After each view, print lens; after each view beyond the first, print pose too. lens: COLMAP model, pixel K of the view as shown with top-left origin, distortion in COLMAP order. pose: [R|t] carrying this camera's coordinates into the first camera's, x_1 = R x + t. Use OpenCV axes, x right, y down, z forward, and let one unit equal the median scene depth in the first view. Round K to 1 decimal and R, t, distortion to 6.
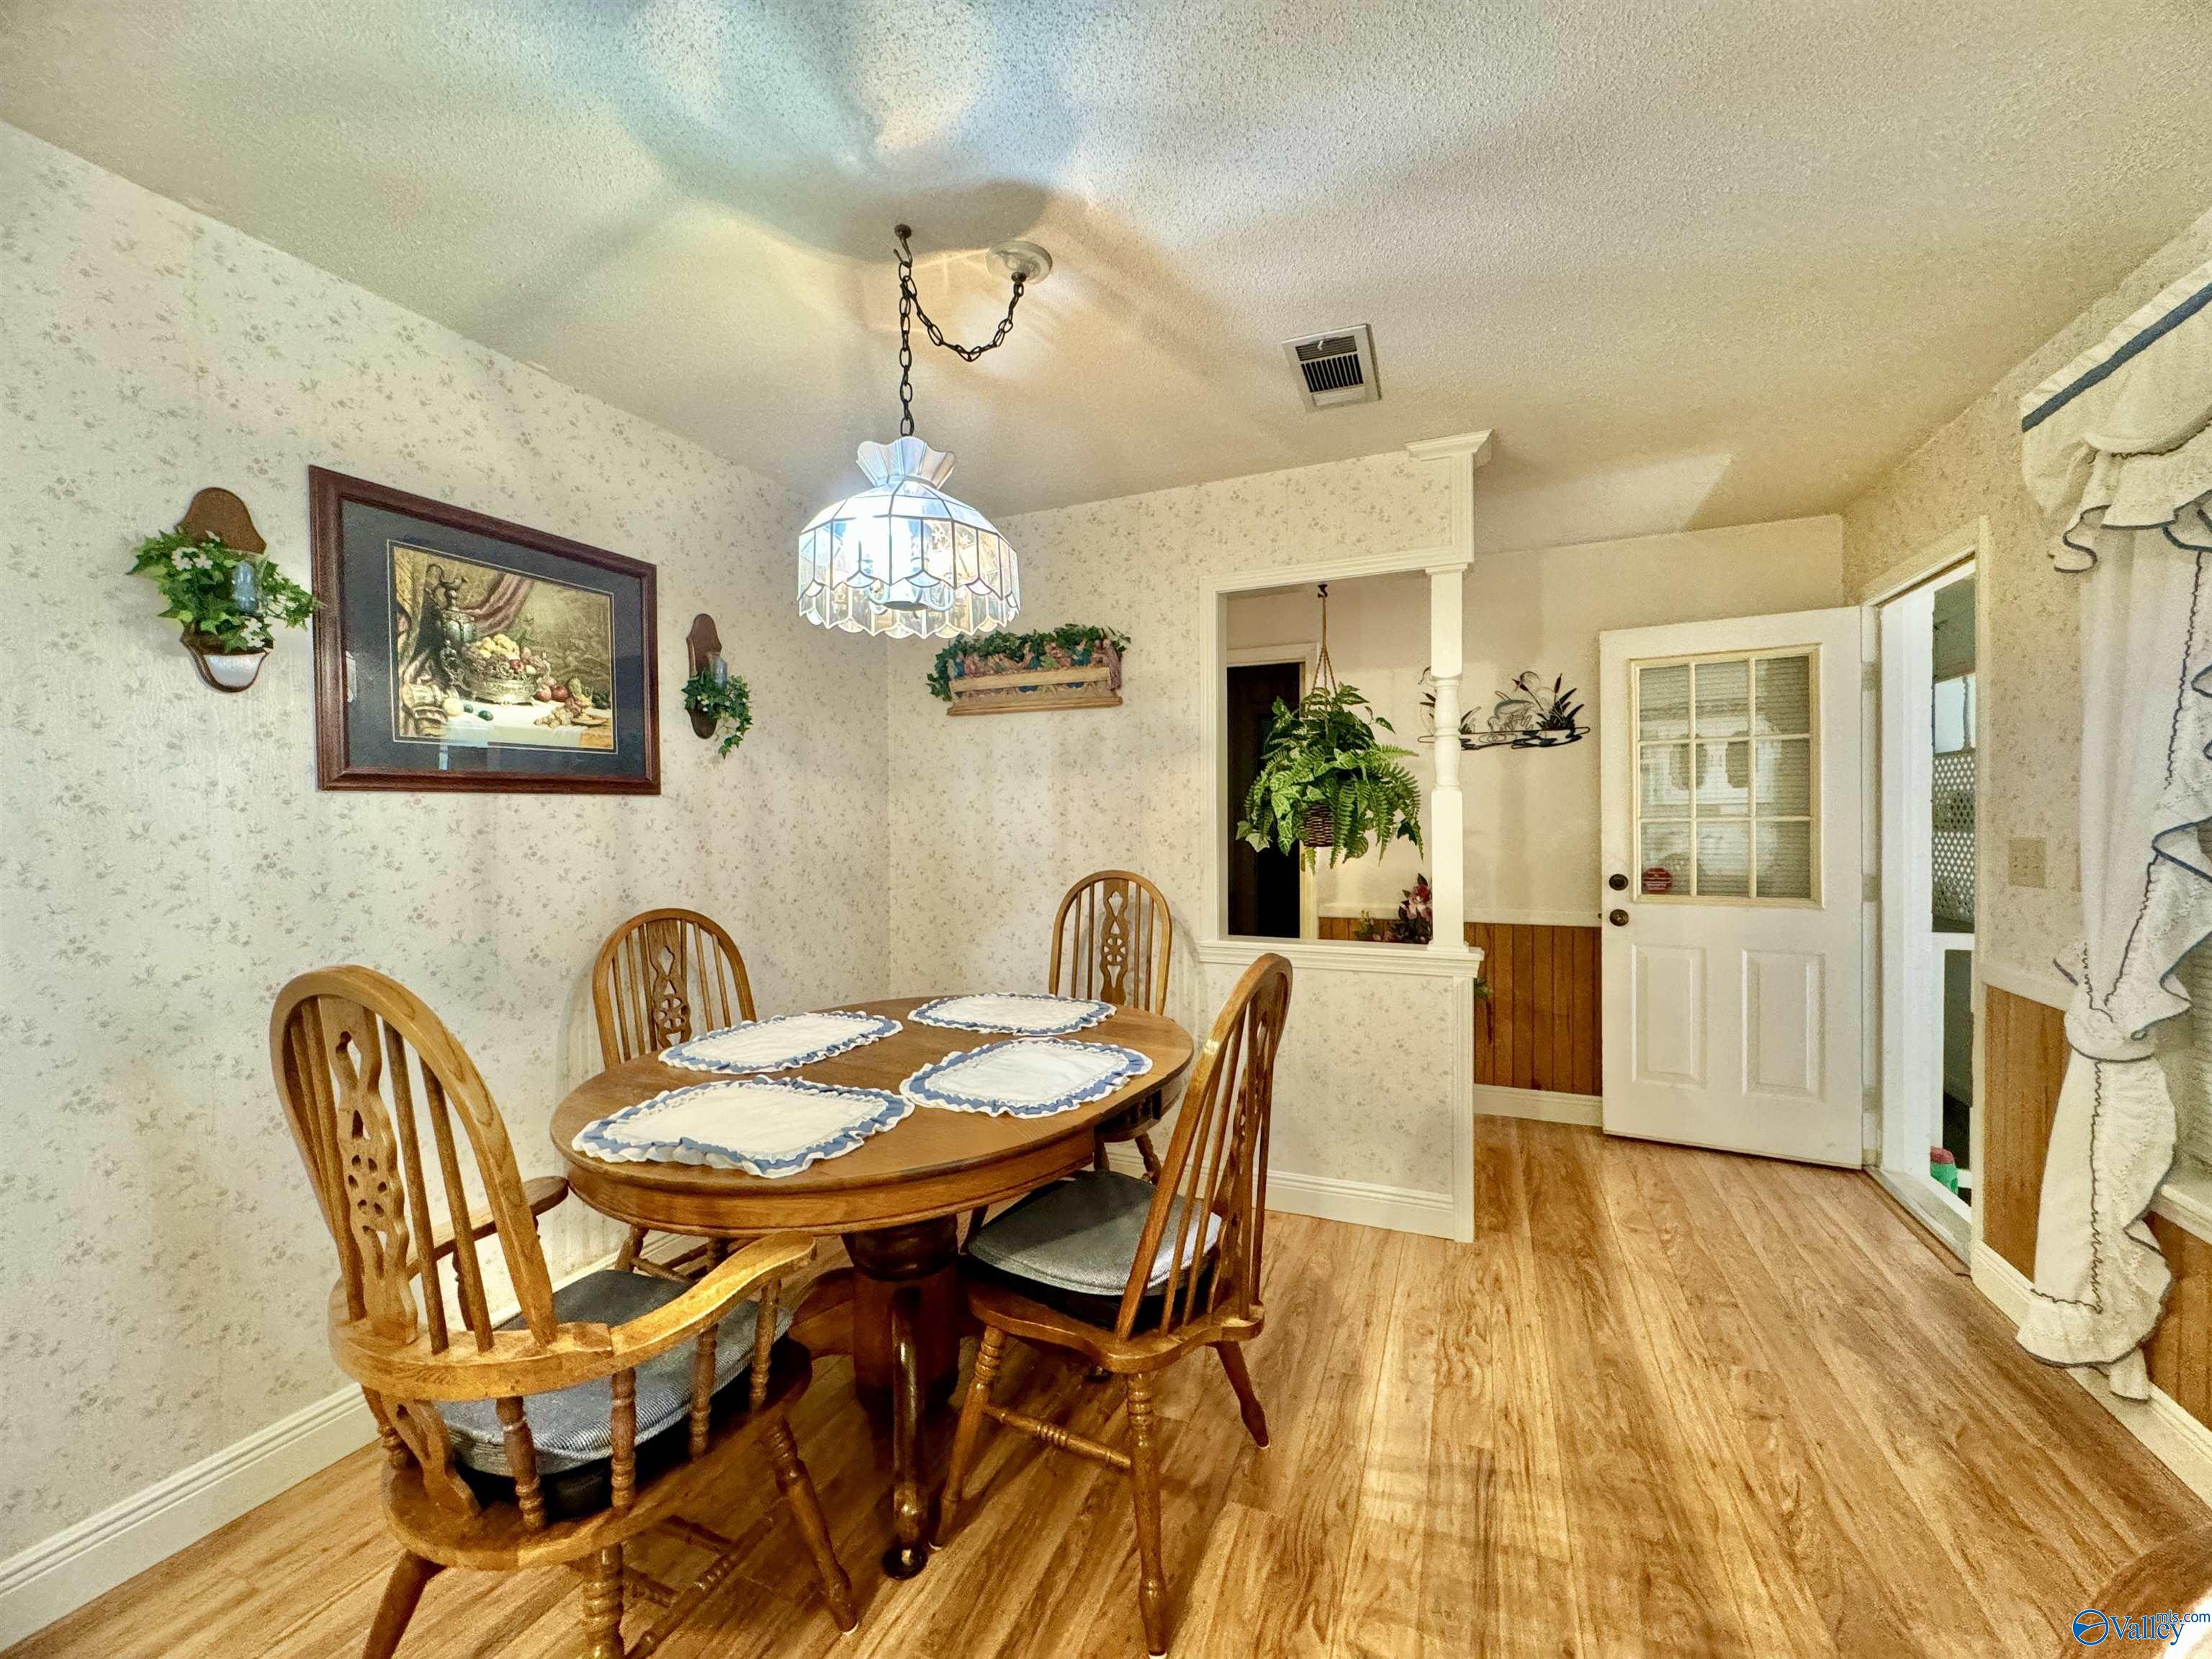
lens RADIAL K [[879.2, 0, 1103.3], [0, 879.2, 828.0], [0, 0, 1]] dist [-0.001370, 0.000201]
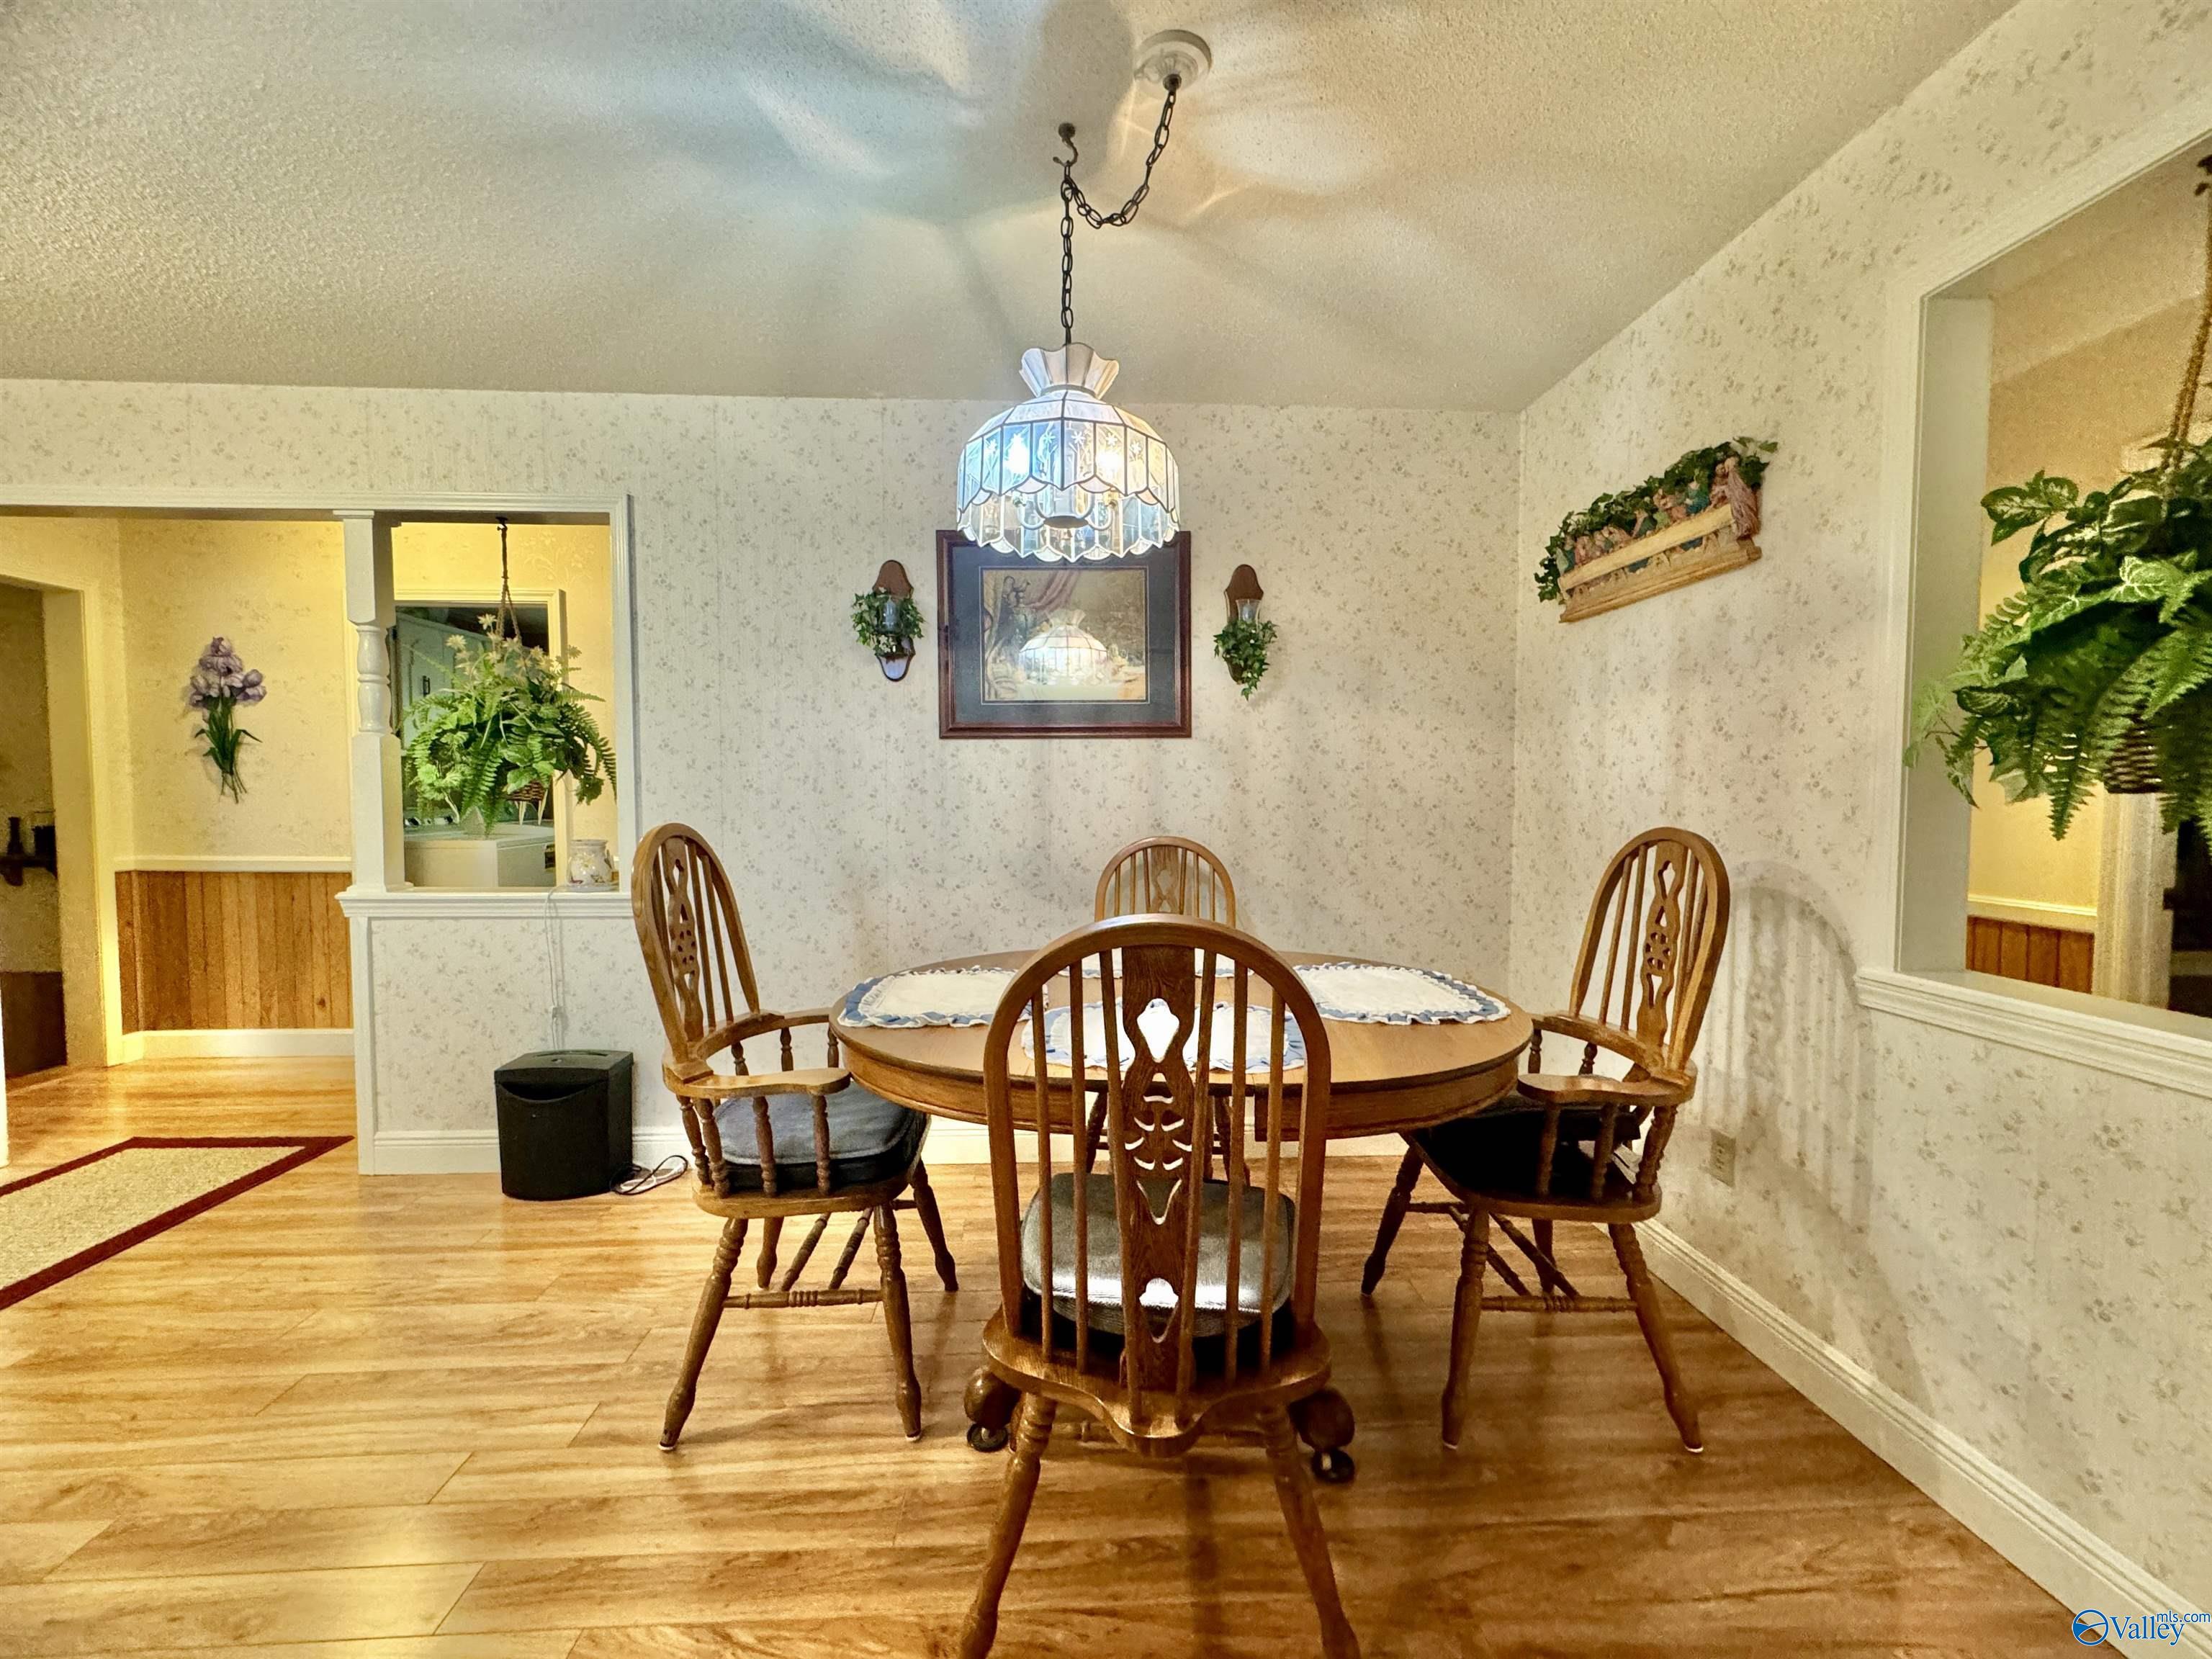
lens RADIAL K [[880.0, 0, 1101.9], [0, 880.0, 825.1], [0, 0, 1]] dist [-0.001962, -0.000202]
pose [[0.441216, 0.043539, -0.896344, 0.419129], [-0.013842, 0.999034, 0.041714, 0.026632], [0.897294, -0.005998, 0.441392, 0.366406]]
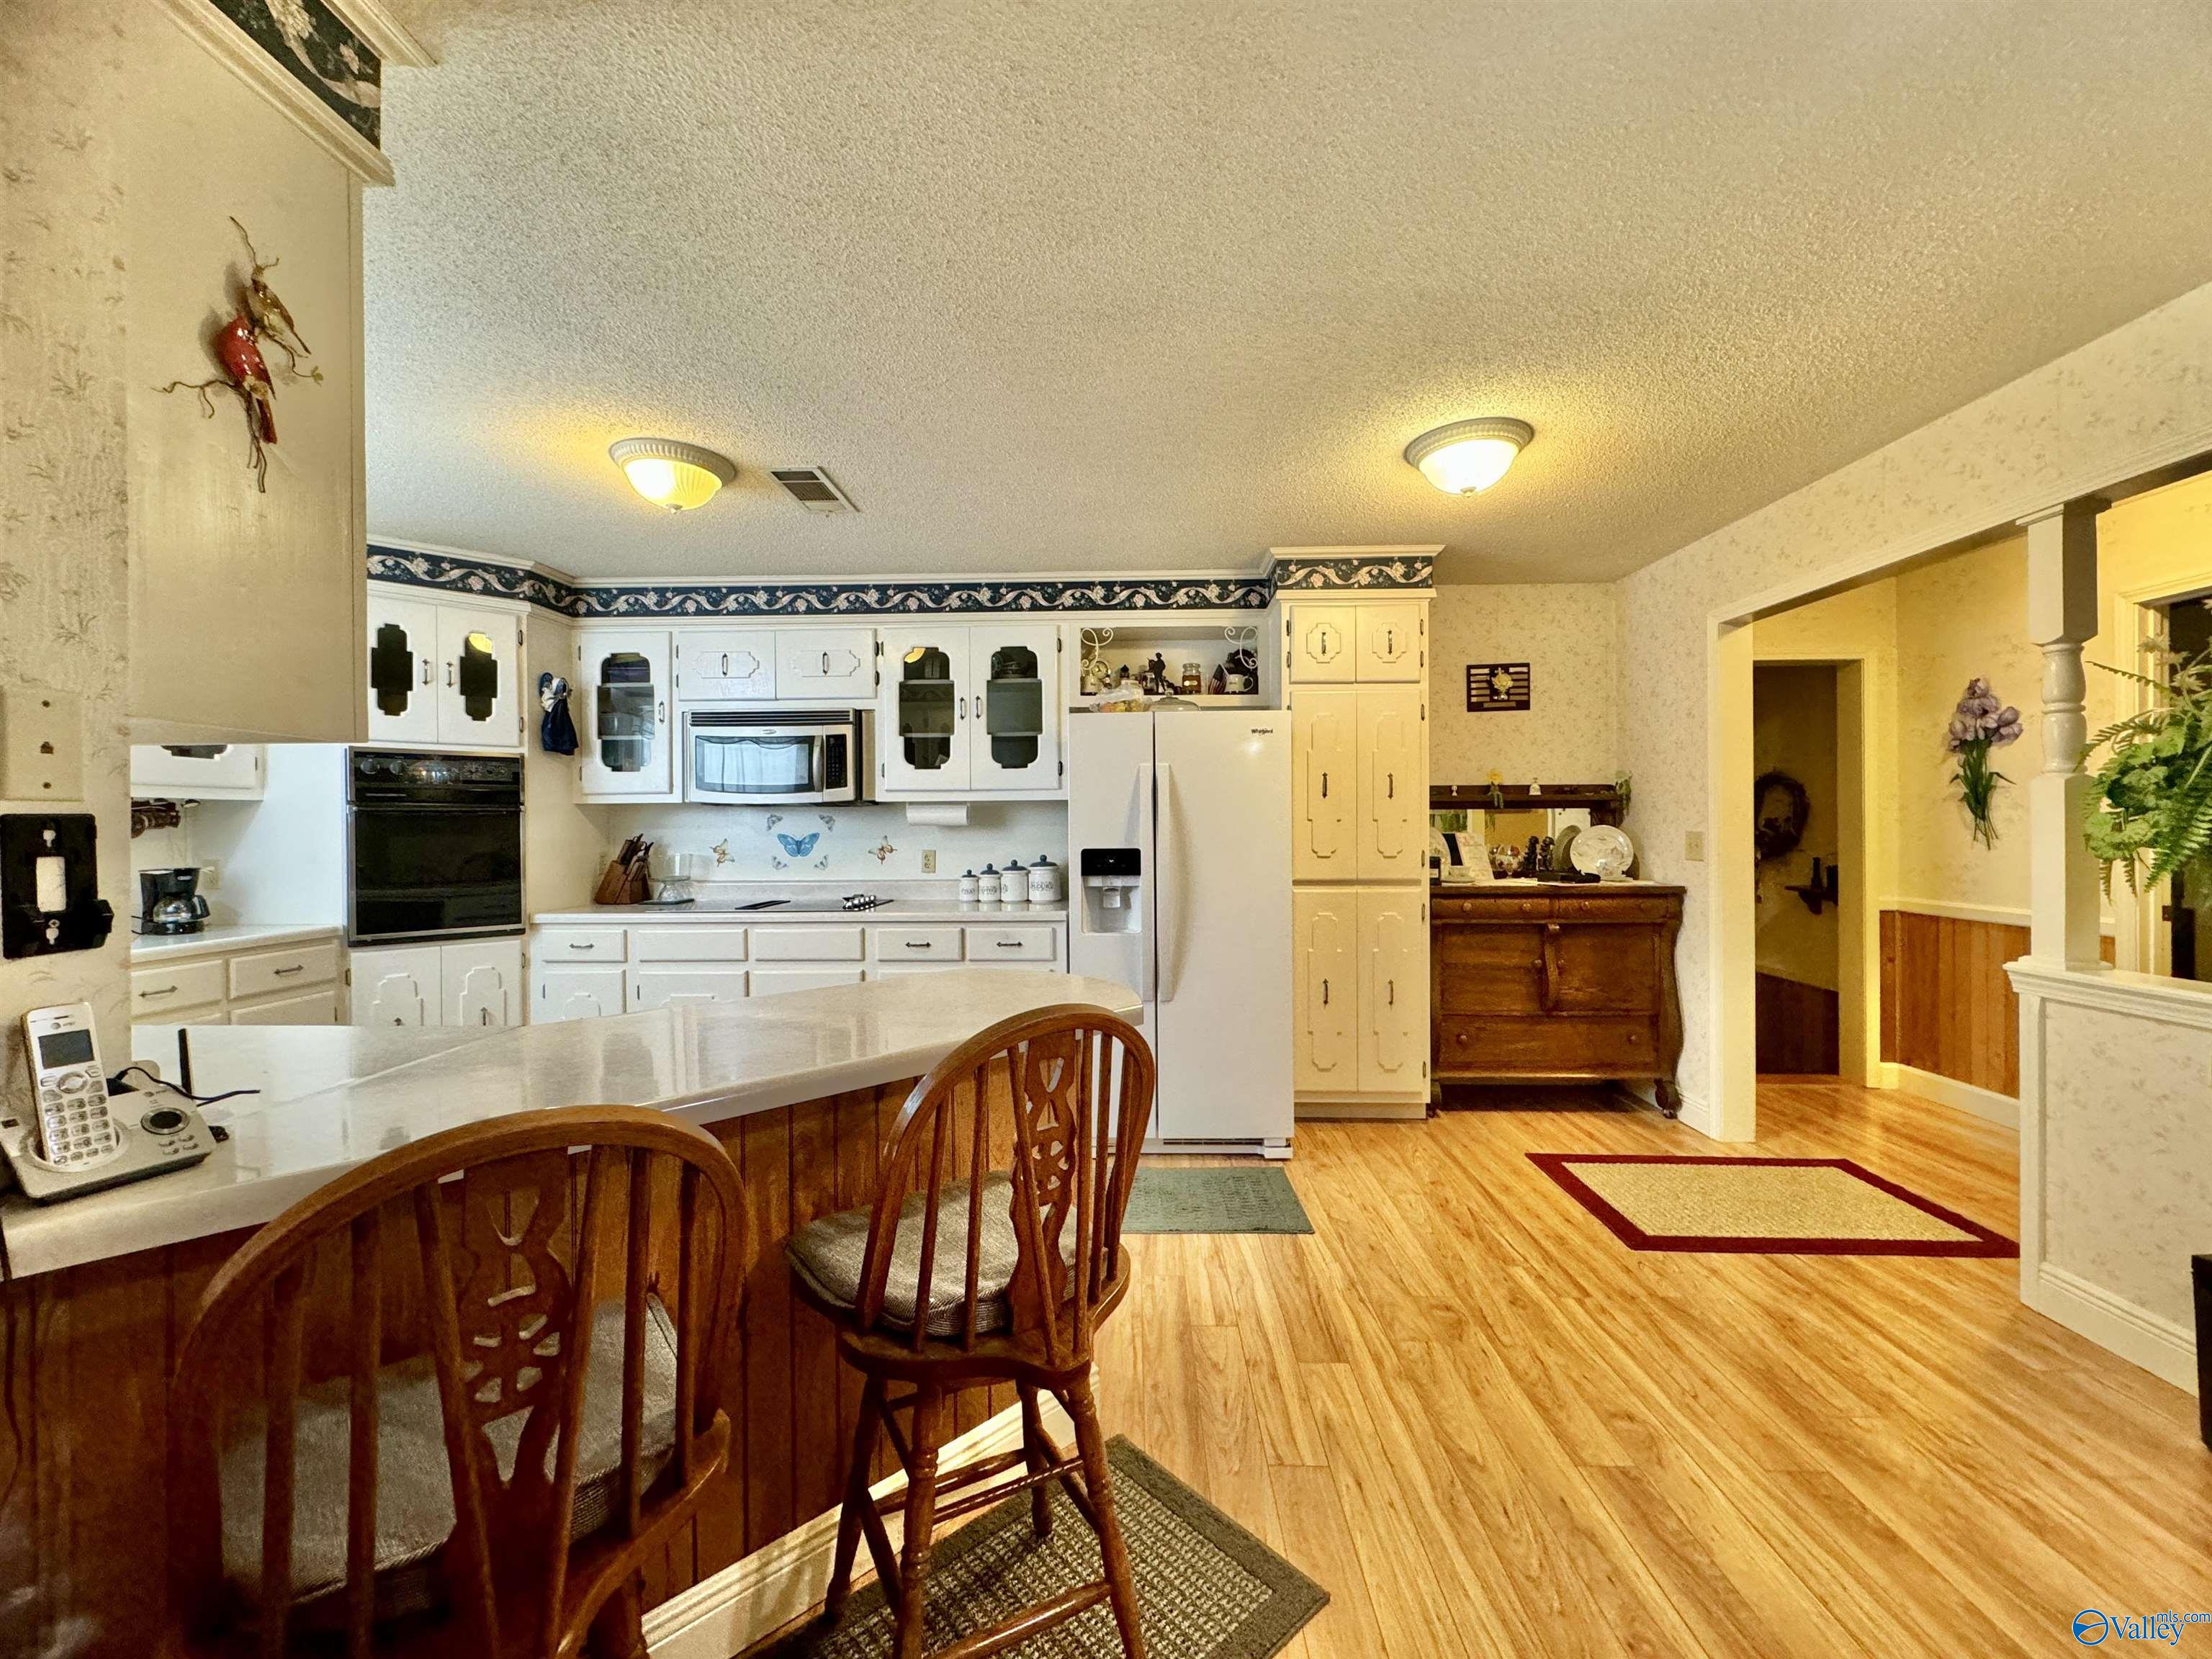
lens RADIAL K [[880.5, 0, 1102.5], [0, 880.5, 828.0], [0, 0, 1]] dist [-0.001541, -0.000310]
pose [[-0.932201, 0.012000, -0.361743, 0.280785], [0.008225, 0.999894, 0.011974, 0.008445], [0.361849, 0.008187, -0.932201, 0.506468]]
